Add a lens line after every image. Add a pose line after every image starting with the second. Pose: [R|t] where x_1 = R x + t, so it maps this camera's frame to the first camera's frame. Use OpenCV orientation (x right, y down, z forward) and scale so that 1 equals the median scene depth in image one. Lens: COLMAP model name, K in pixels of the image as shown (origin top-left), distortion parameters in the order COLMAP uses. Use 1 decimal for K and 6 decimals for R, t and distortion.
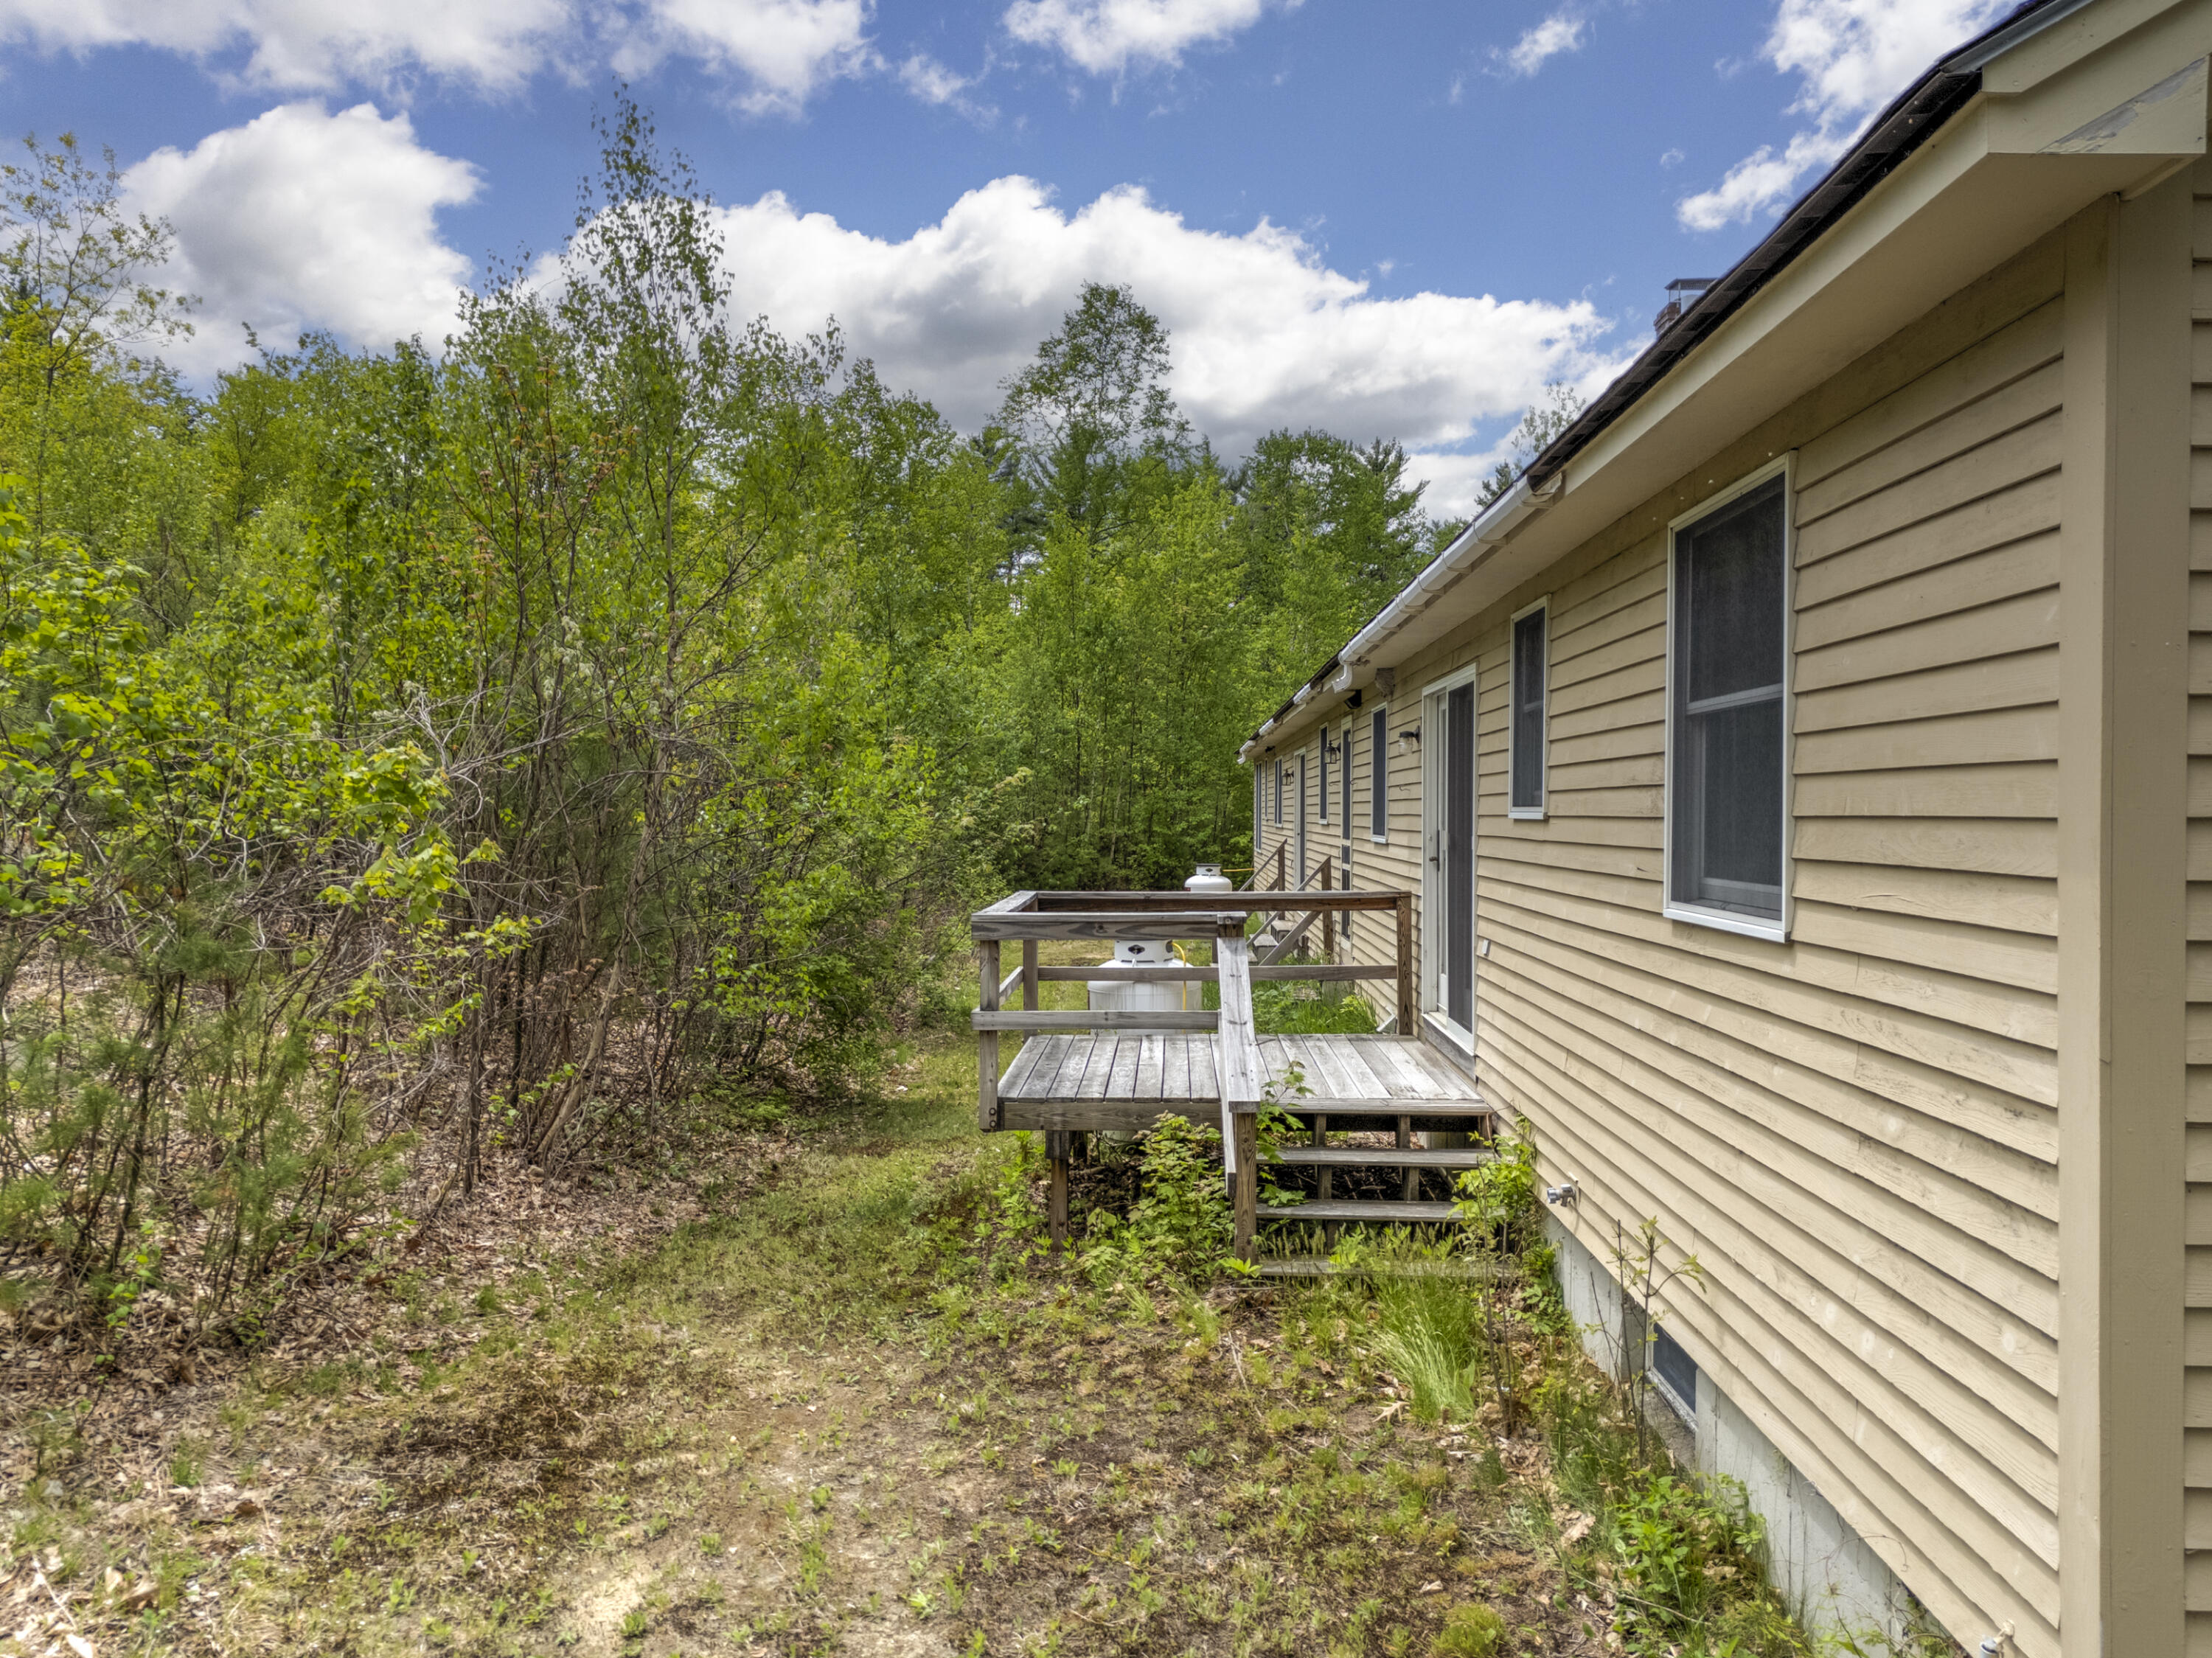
lens RADIAL K [[1628.3, 0, 1048.8], [0, 1628.3, 838.1], [0, 0, 1]] dist [0.072263, -0.061378]
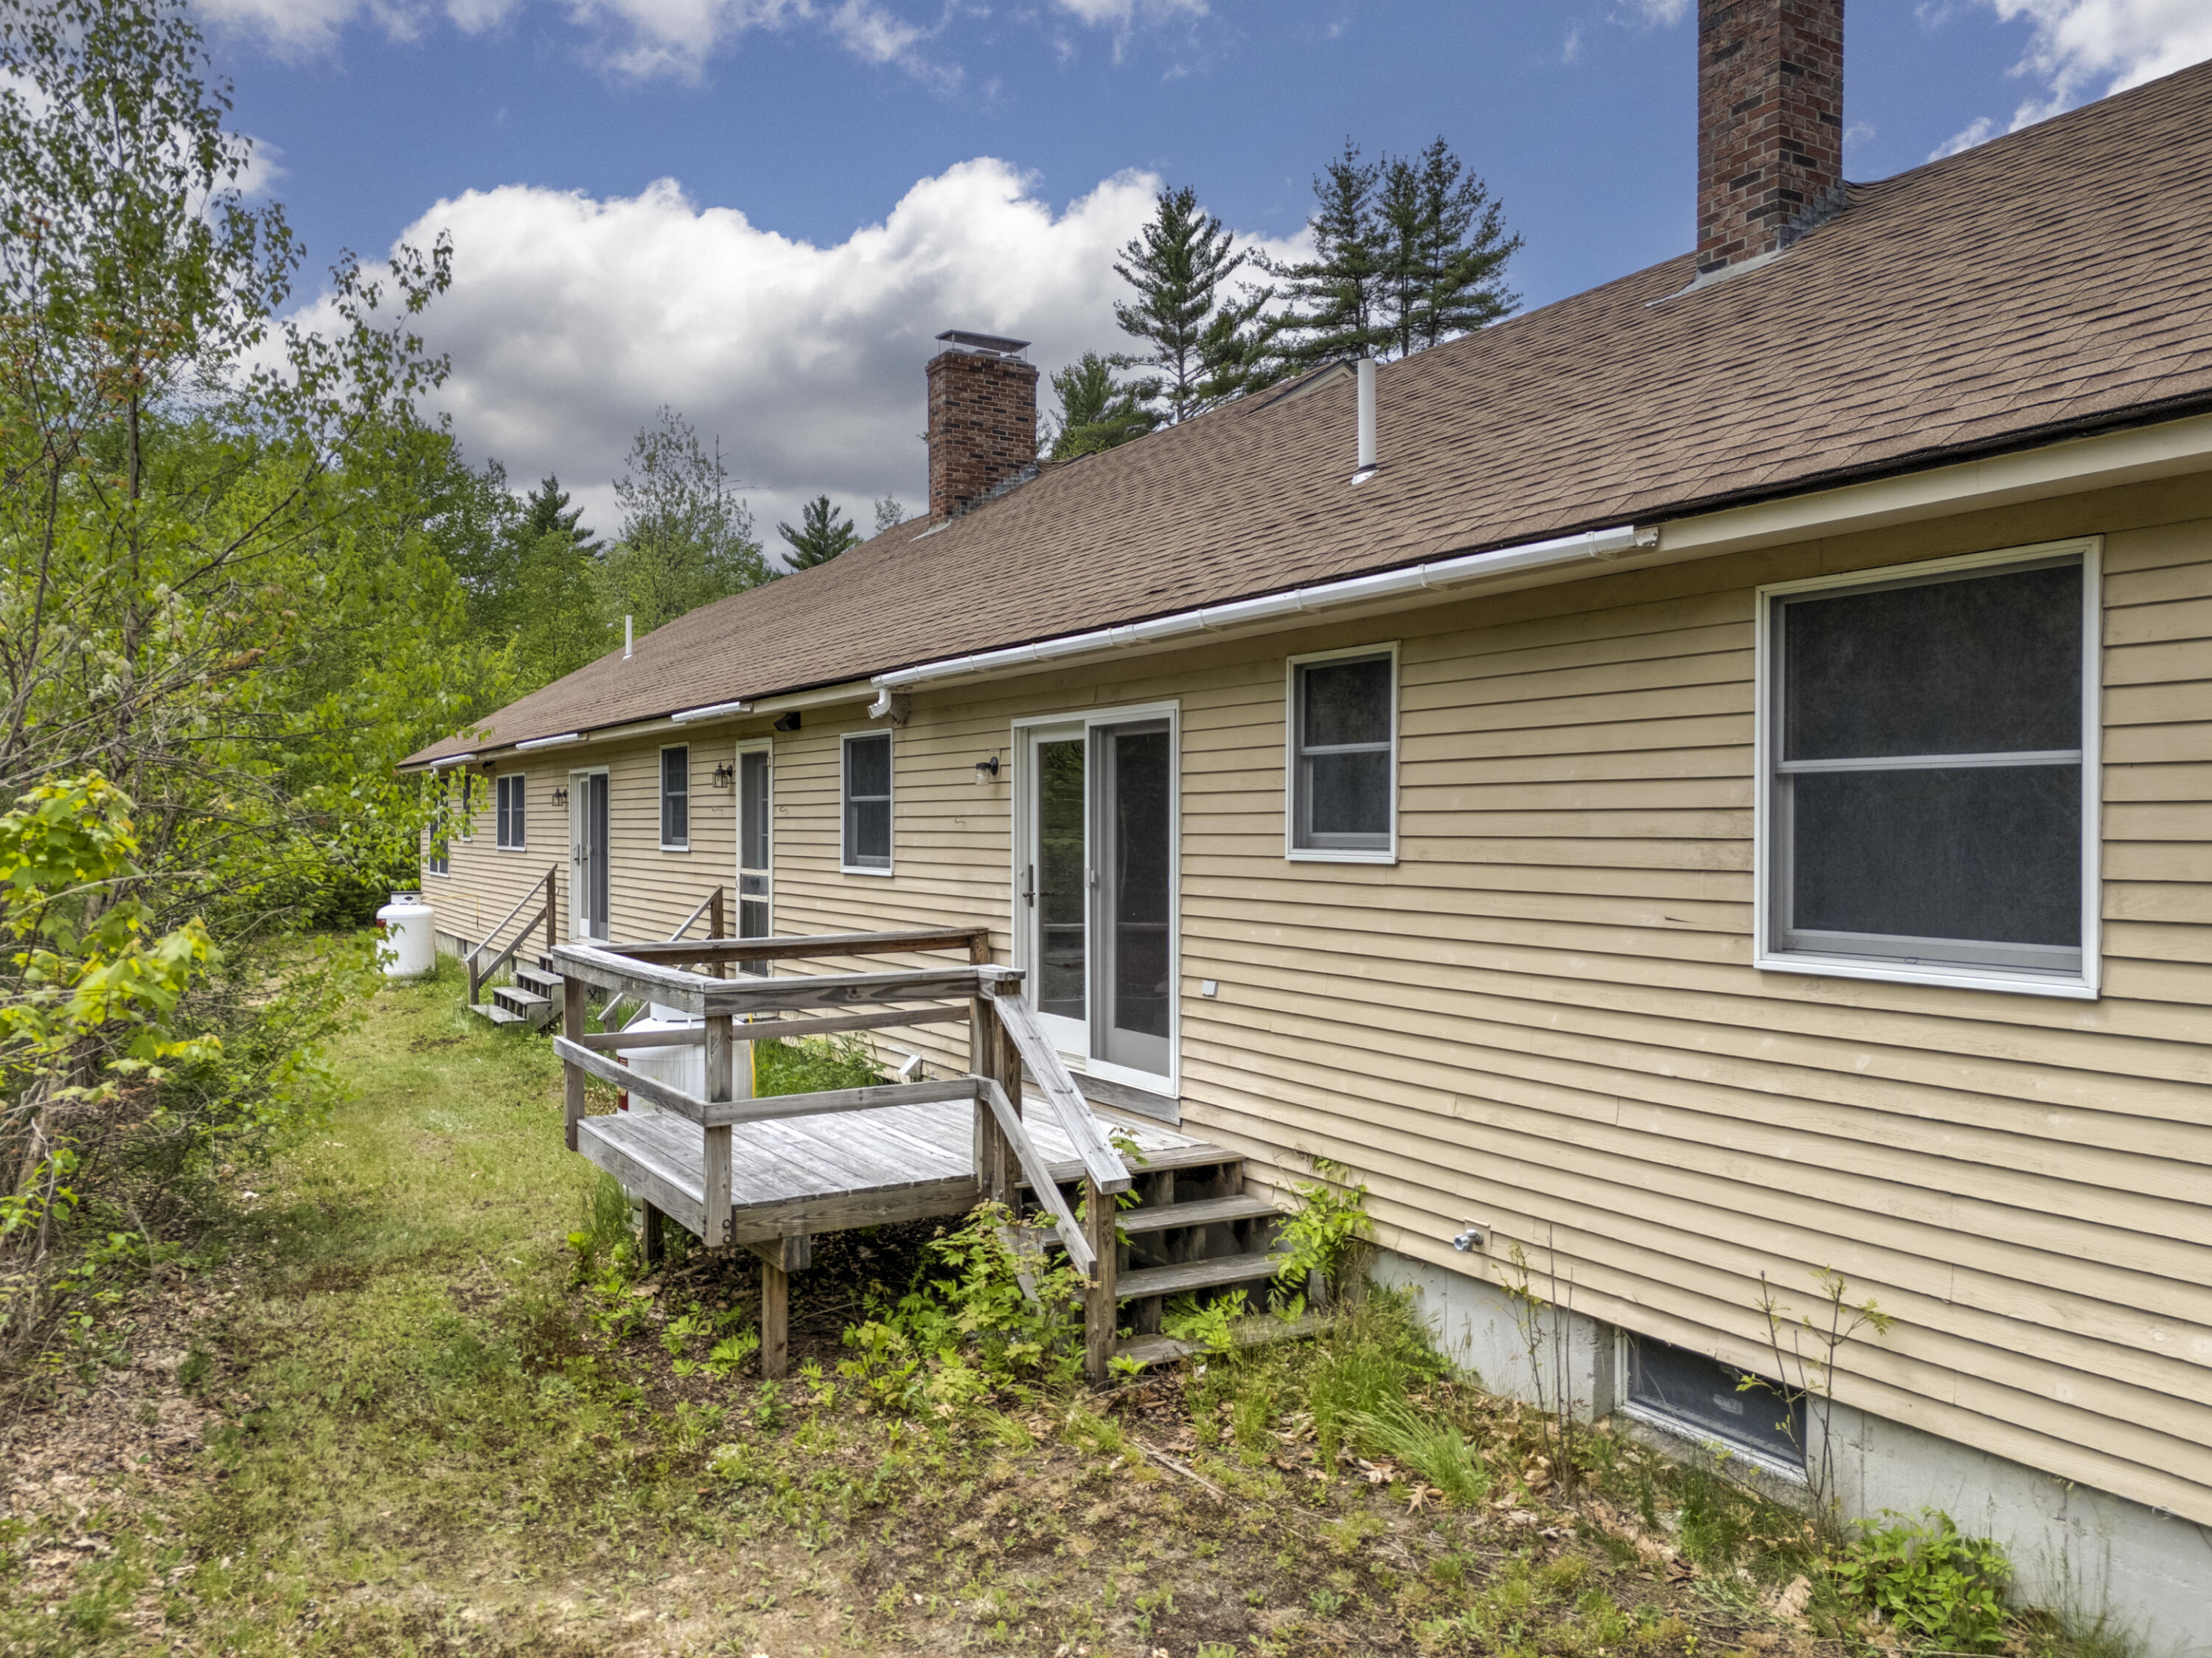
lens RADIAL K [[1628.3, 0, 1105.2], [0, 1628.3, 833.4], [0, 0, 1]] dist [0.072263, -0.061378]
pose [[0.857464, -0.005711, 0.514512, -0.364914], [0.012527, 0.999874, -0.009779, -0.022496], [-0.514392, 0.014830, 0.857427, 0.233660]]
